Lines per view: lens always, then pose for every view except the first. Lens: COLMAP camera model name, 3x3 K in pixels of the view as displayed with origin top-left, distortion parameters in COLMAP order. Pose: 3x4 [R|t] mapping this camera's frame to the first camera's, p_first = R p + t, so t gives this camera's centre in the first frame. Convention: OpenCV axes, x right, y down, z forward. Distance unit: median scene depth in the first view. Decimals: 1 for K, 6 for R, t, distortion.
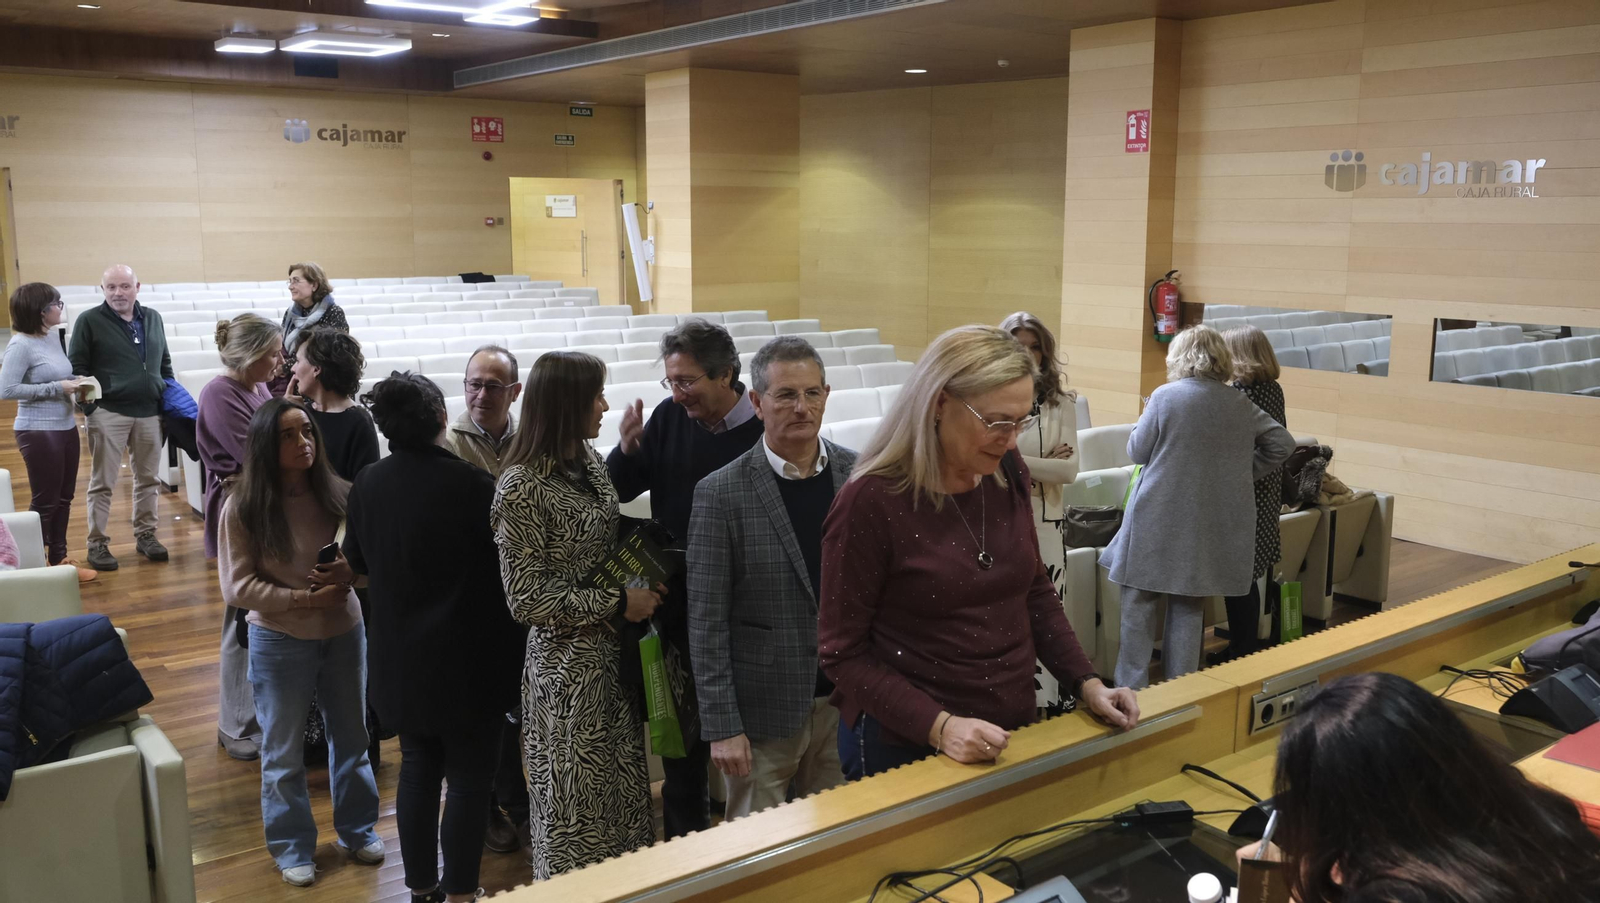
lens RADIAL K [[1371.8, 0, 800.0], [0, 1371.8, 451.5], [0, 0, 1]] dist [-0.005054, -0.002138]
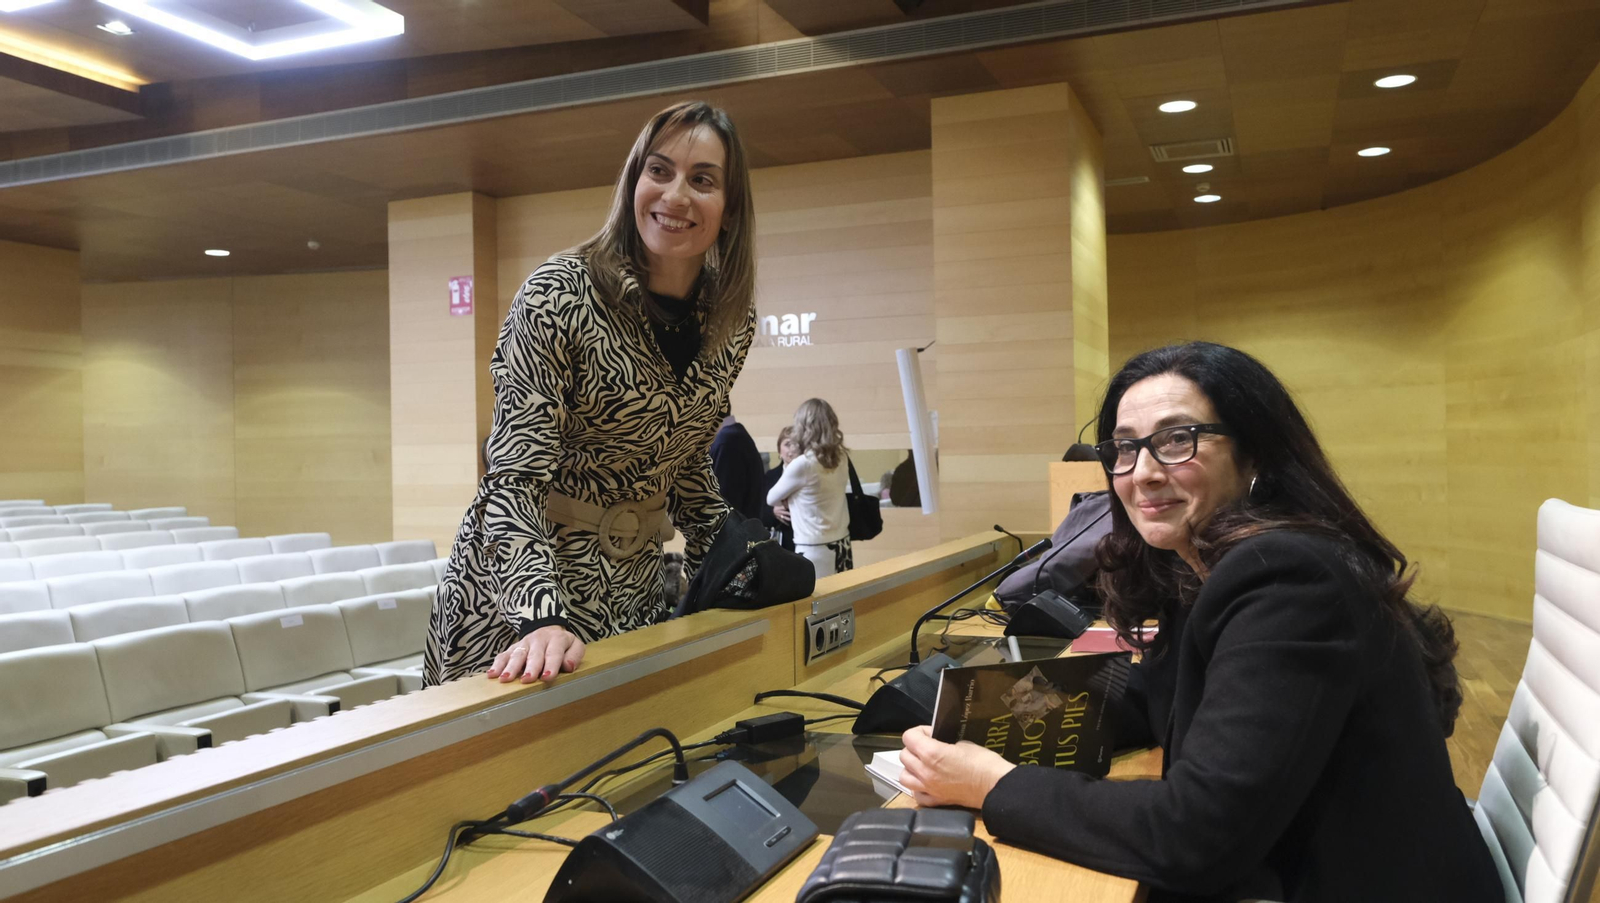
lens RADIAL K [[1244.4, 0, 800.0], [0, 1244.4, 451.5], [0, 0, 1]] dist [-0.011261, 0.002192]
pose [[0.858329, -0.014969, 0.512881, -0.020243], [0.106756, 0.982909, -0.149974, 0.053378], [-0.501871, 0.183480, 0.845258, 0.089020]]
